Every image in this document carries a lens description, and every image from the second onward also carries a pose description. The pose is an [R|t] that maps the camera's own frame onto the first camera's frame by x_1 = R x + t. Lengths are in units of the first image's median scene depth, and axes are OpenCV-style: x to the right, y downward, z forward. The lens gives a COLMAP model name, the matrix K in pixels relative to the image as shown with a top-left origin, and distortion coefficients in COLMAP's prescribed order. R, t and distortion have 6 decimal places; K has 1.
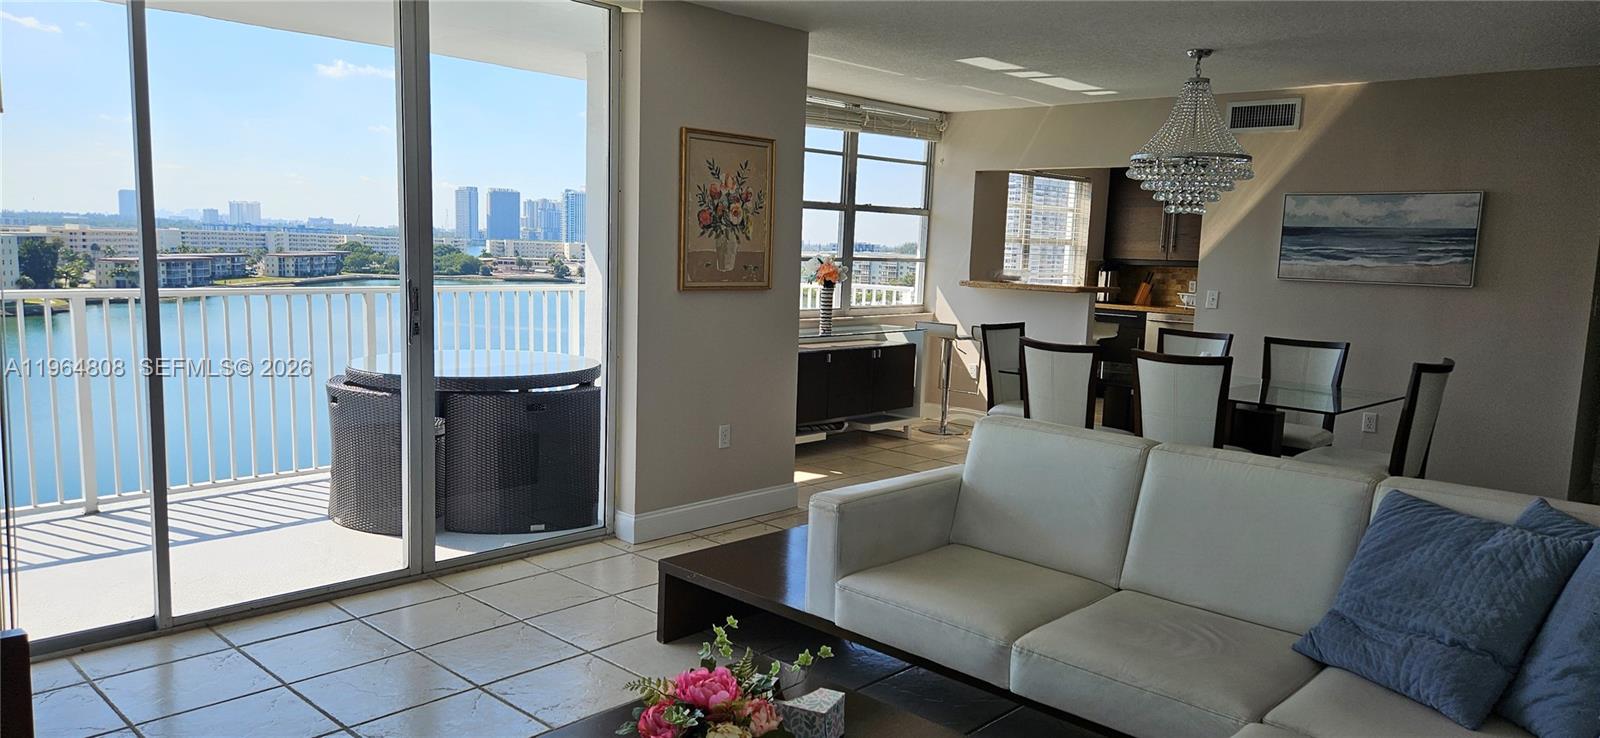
lens RADIAL K [[1046.0, 0, 783.7], [0, 1046.0, 366.3], [0, 0, 1]] dist [0.034218, -0.005332]
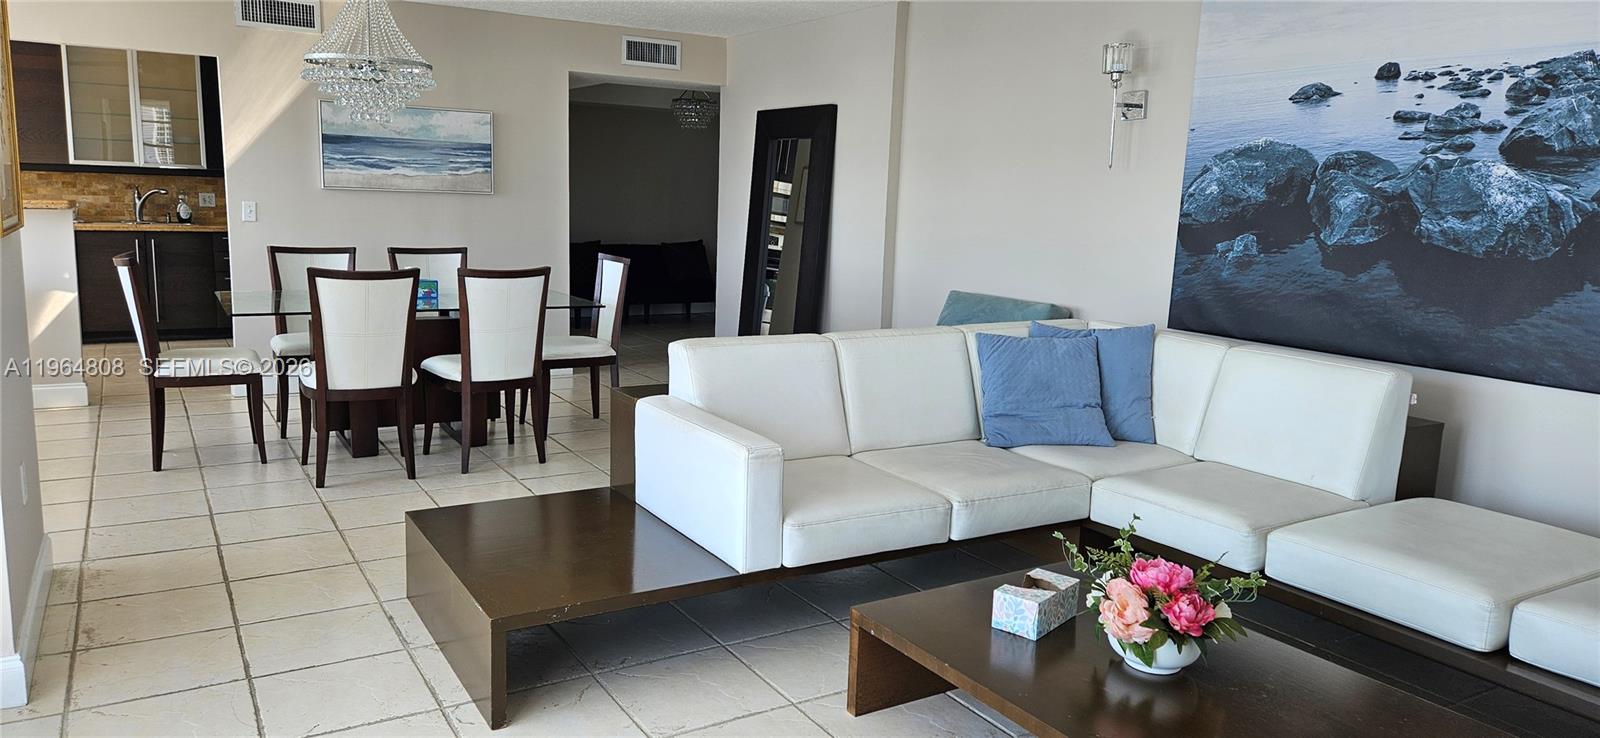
lens RADIAL K [[1046.0, 0, 783.7], [0, 1046.0, 366.3], [0, 0, 1]] dist [0.034218, -0.005332]
pose [[0.275695, -0.182322, 0.943796, -0.399572], [0.086711, 0.982561, 0.164481, -0.047460], [-0.957326, 0.036491, 0.286697, 0.339433]]
